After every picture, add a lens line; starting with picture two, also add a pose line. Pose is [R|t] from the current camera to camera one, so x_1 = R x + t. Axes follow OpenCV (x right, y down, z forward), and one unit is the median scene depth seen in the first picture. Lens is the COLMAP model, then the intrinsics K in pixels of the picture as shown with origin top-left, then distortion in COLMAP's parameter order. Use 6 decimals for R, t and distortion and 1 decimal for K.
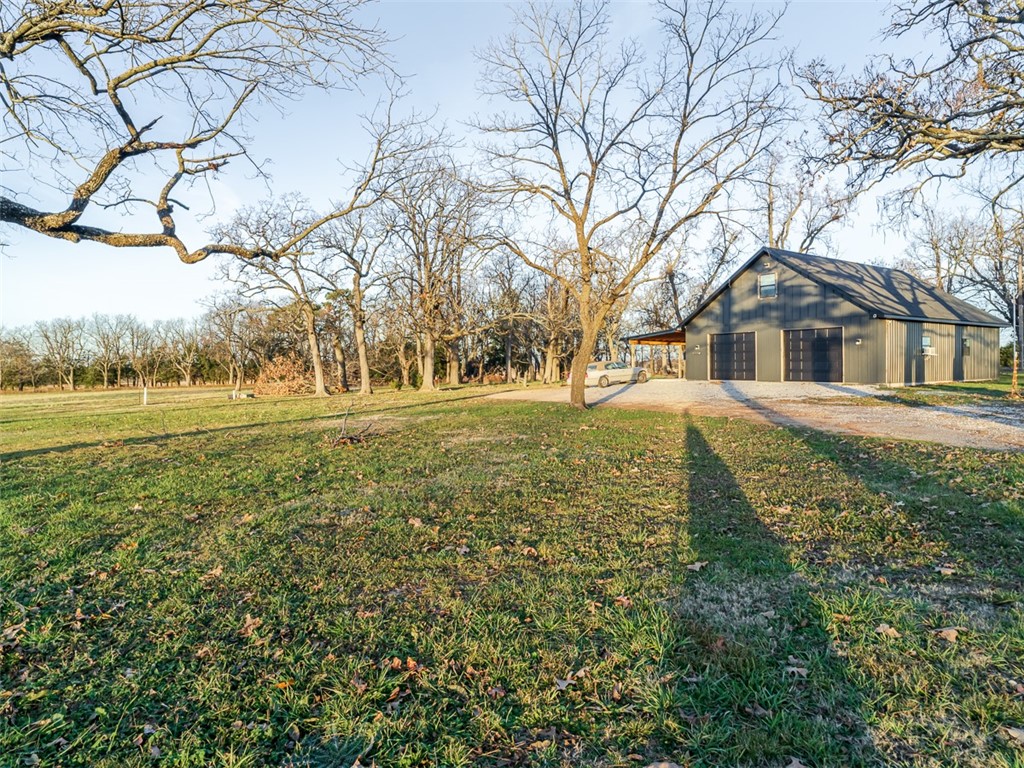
lens RADIAL K [[590.7, 0, 511.0], [0, 590.7, 376.5], [0, 0, 1]] dist [0.001217, 0.000282]
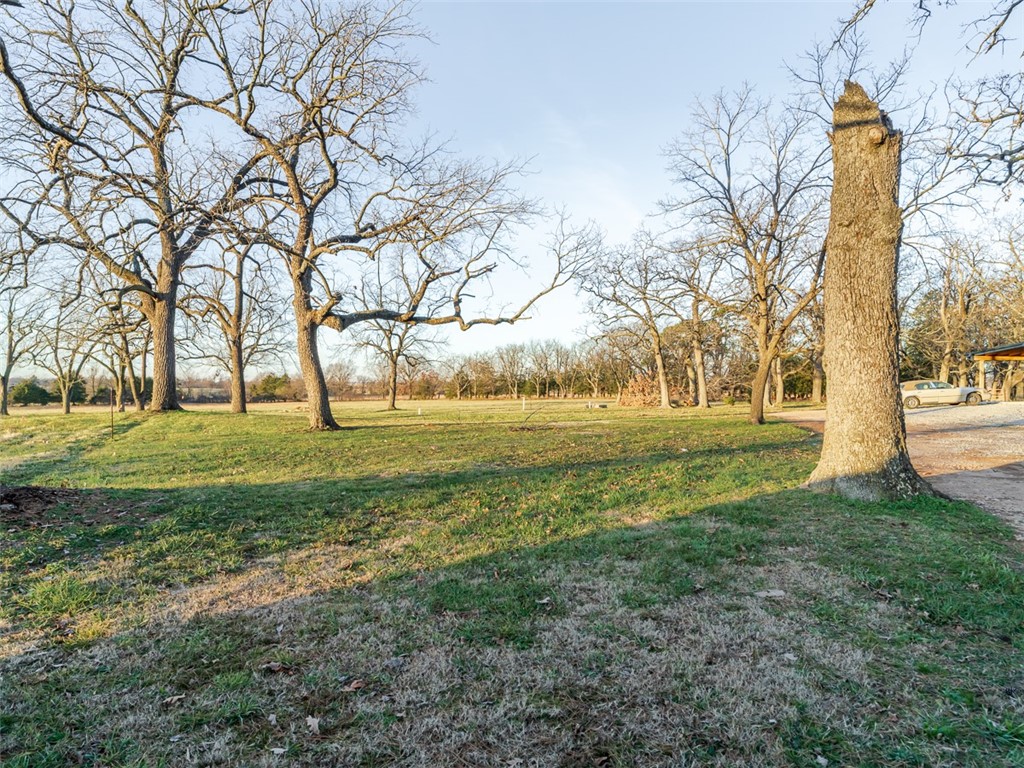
lens RADIAL K [[590.7, 0, 512.6], [0, 590.7, 386.3], [0, 0, 1]] dist [0.001217, 0.000282]
pose [[0.784265, 0.010693, -0.620333, 0.147033], [-0.014984, 0.999886, -0.001708, -0.003290], [0.620244, 0.010634, 0.784337, -0.071758]]
